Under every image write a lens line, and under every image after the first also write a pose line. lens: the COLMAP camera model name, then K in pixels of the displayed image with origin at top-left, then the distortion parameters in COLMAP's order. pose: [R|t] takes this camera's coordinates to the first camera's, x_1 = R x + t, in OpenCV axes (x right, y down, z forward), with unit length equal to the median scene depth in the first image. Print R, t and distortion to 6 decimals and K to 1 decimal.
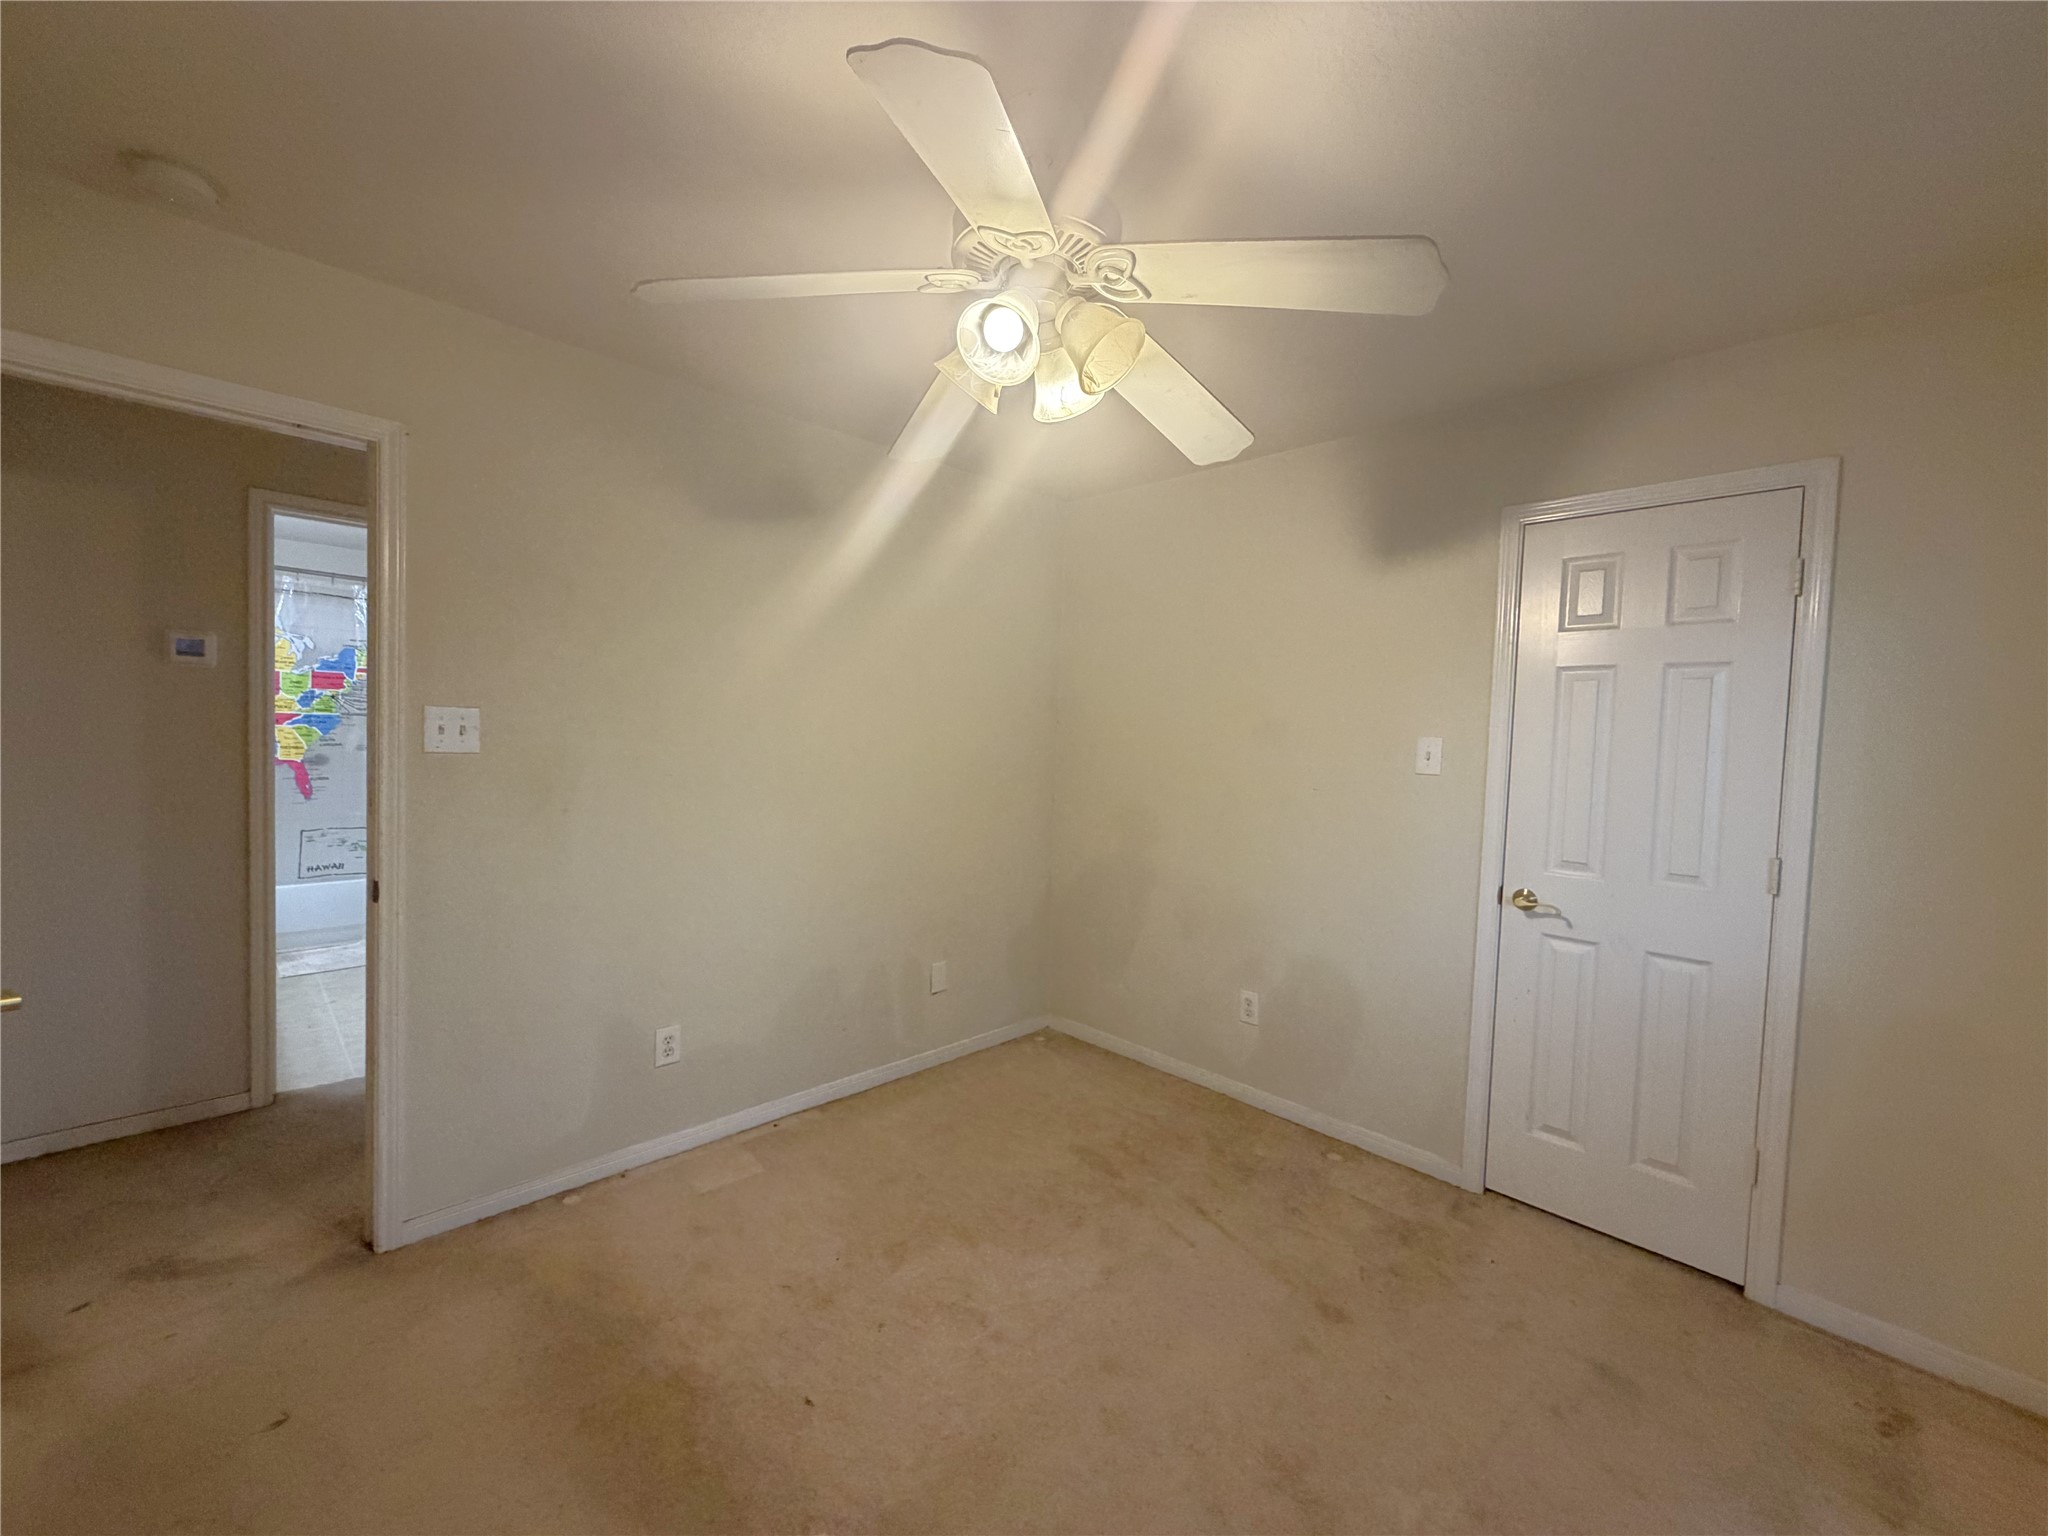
lens RADIAL K [[813.8, 0, 1012.6], [0, 813.8, 770.6], [0, 0, 1]] dist [-0.000325, 0.000132]
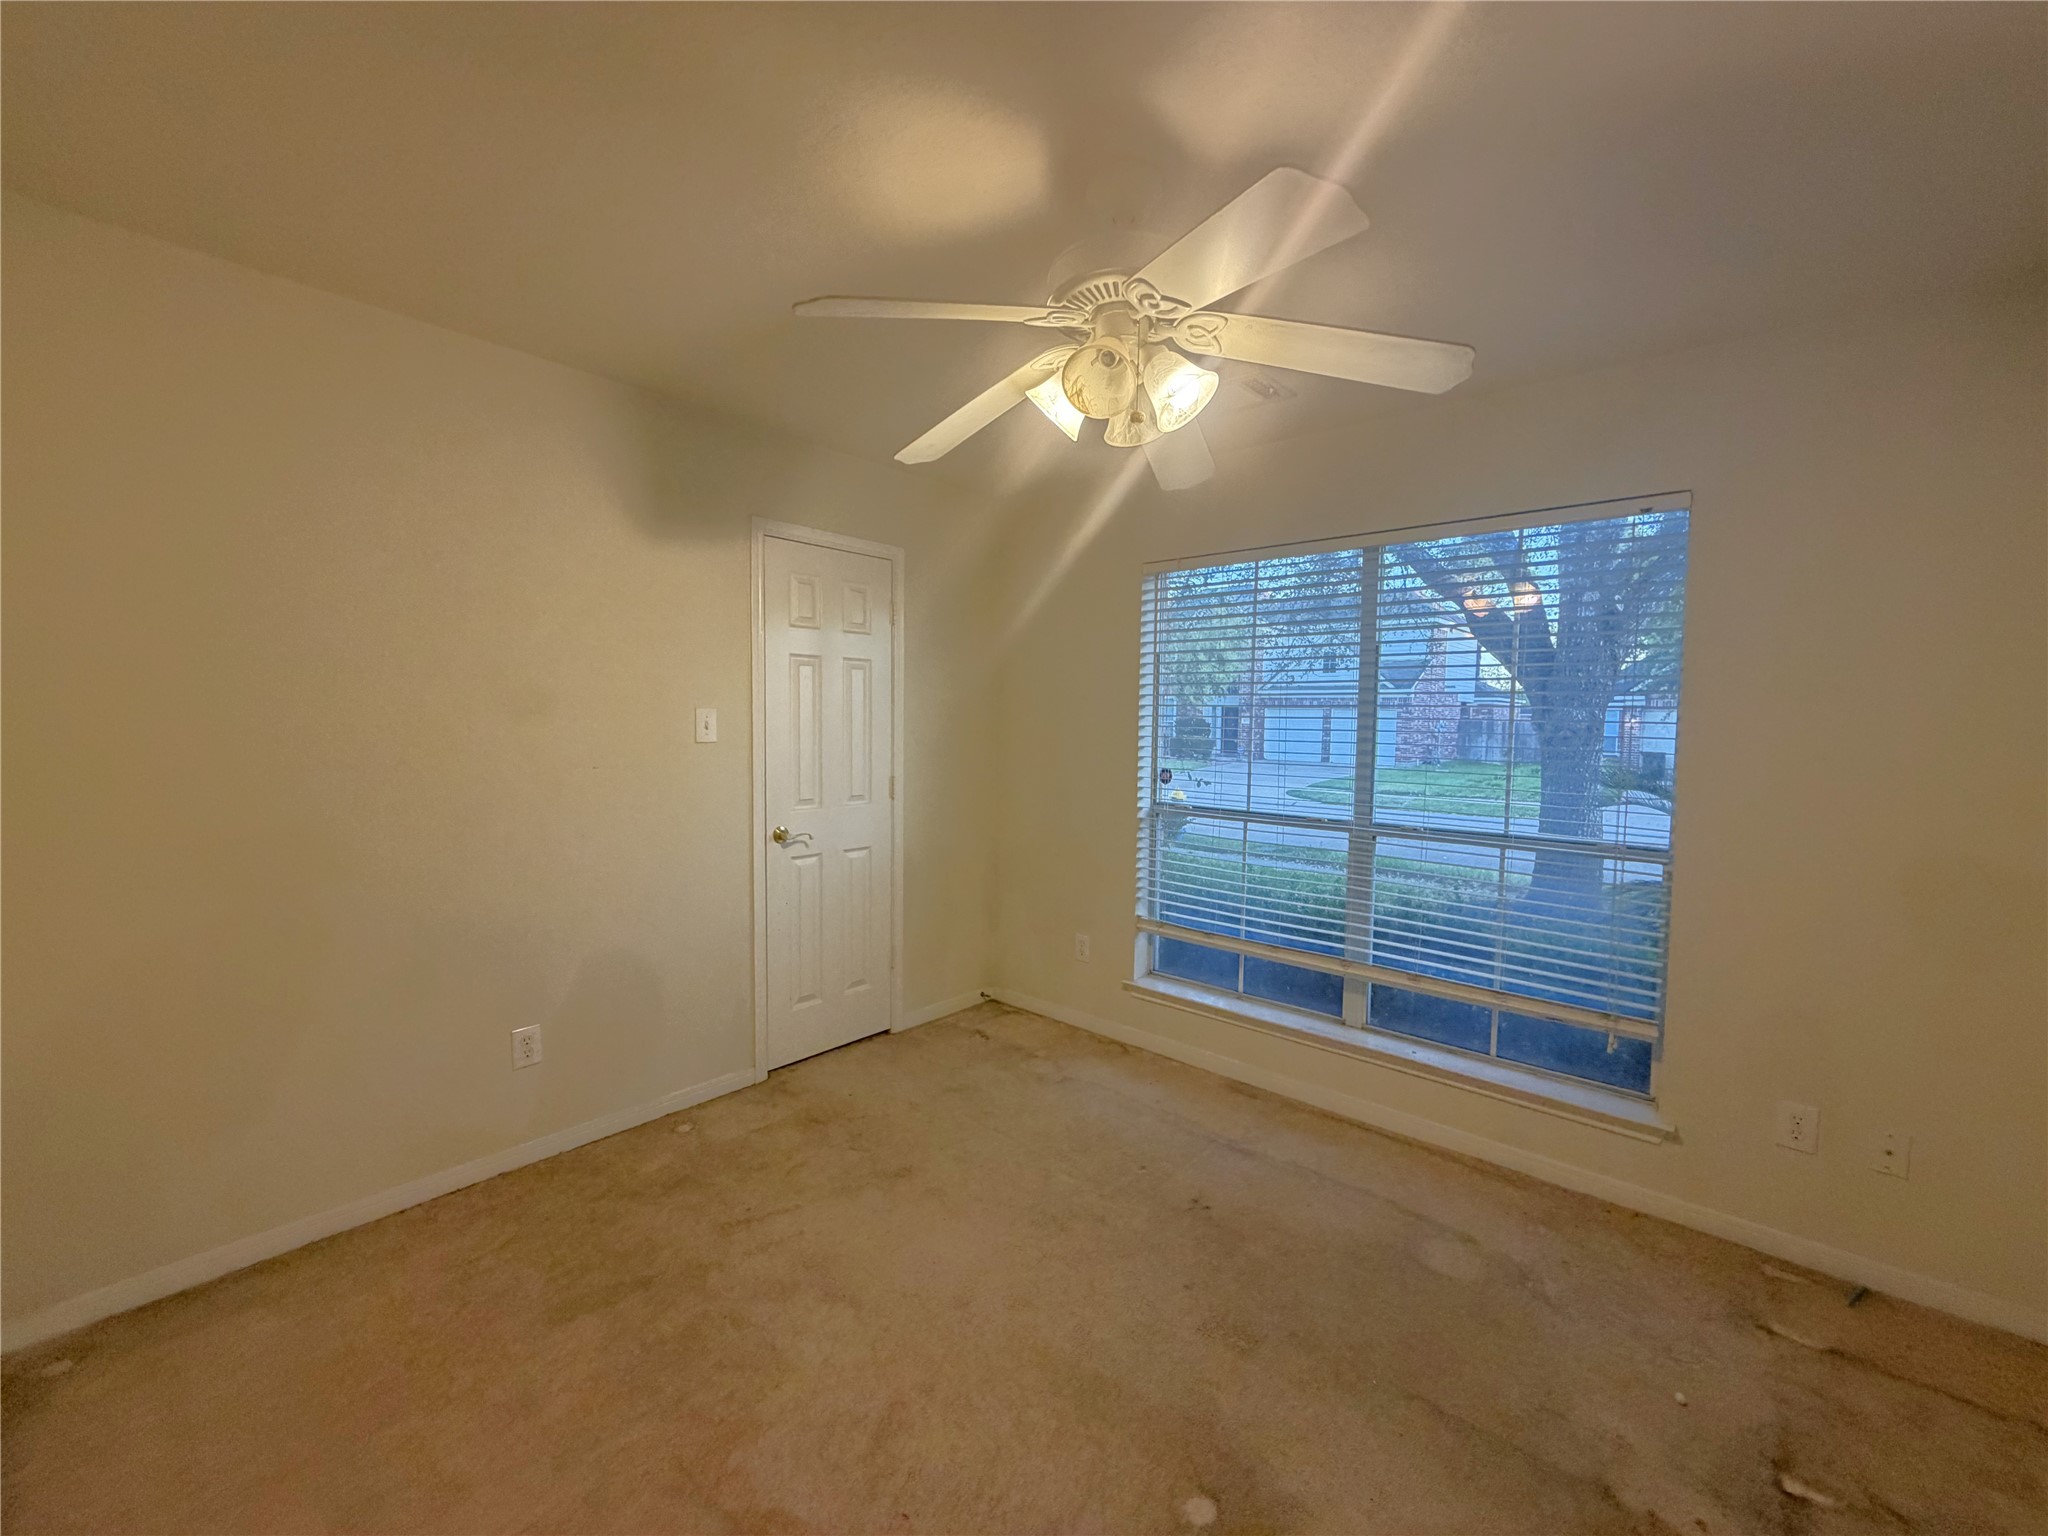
lens RADIAL K [[813.8, 0, 1012.6], [0, 813.8, 770.6], [0, 0, 1]] dist [-0.000325, 0.000132]
pose [[-0.067730, -0.097177, 0.992960, -0.667255], [0.034590, 0.994418, 0.099680, -0.057963], [-0.997104, 0.041097, -0.063991, 0.726915]]
